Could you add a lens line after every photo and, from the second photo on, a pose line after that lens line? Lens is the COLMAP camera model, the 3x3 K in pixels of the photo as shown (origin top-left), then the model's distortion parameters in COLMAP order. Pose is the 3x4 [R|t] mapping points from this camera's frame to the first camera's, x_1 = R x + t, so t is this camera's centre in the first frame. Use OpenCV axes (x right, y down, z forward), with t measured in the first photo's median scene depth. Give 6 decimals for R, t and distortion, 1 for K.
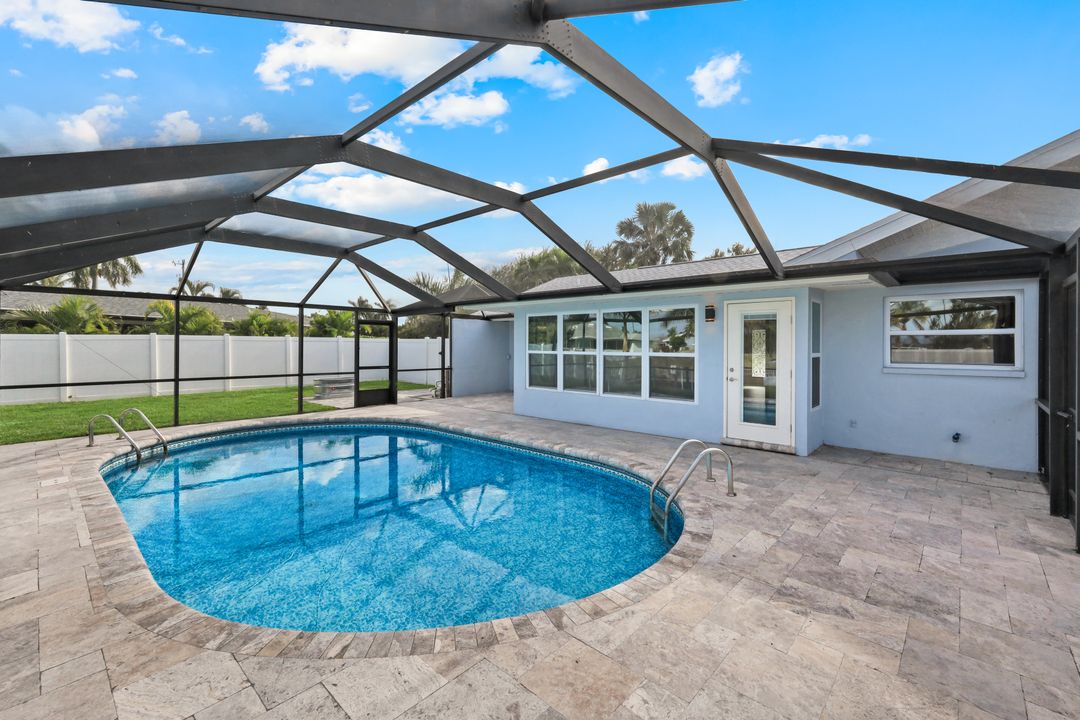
lens RADIAL K [[452.0, 0, 535.6], [0, 452.0, 351.0], [0, 0, 1]] dist [0.002283, 0.000339]
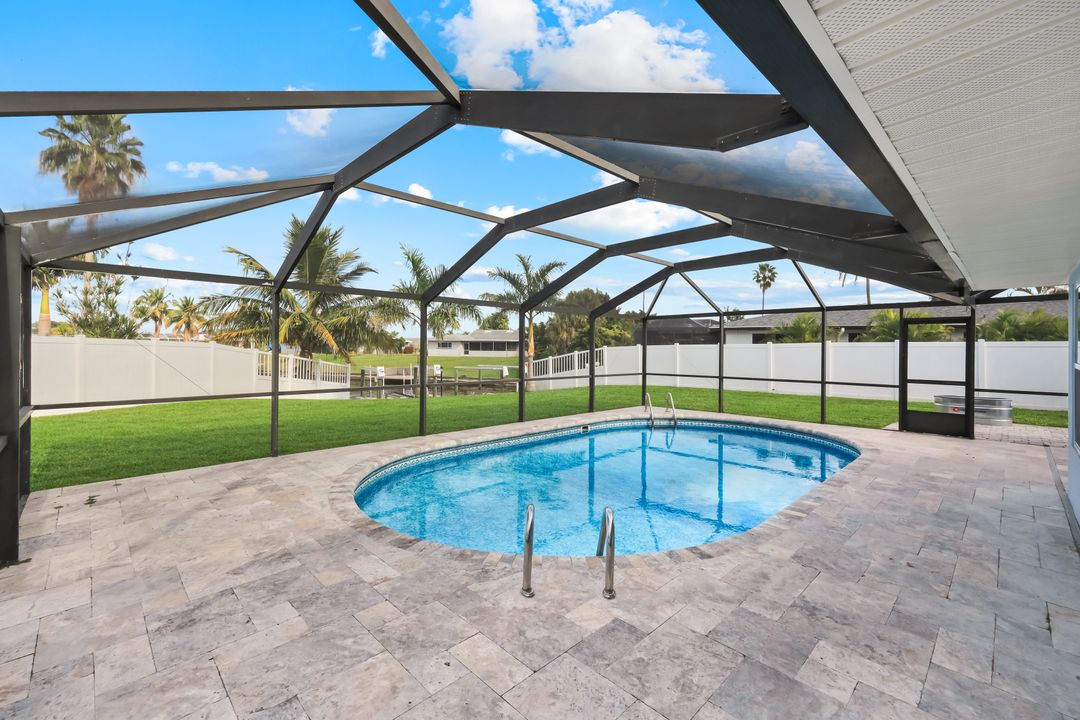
lens RADIAL K [[452.0, 0, 535.6], [0, 452.0, 351.0], [0, 0, 1]] dist [0.002283, 0.000339]
pose [[-0.034538, 0.001351, -0.999402, 1.454826], [-0.019857, 0.999801, 0.002038, -0.007988], [0.999206, 0.019915, -0.034504, 1.438574]]
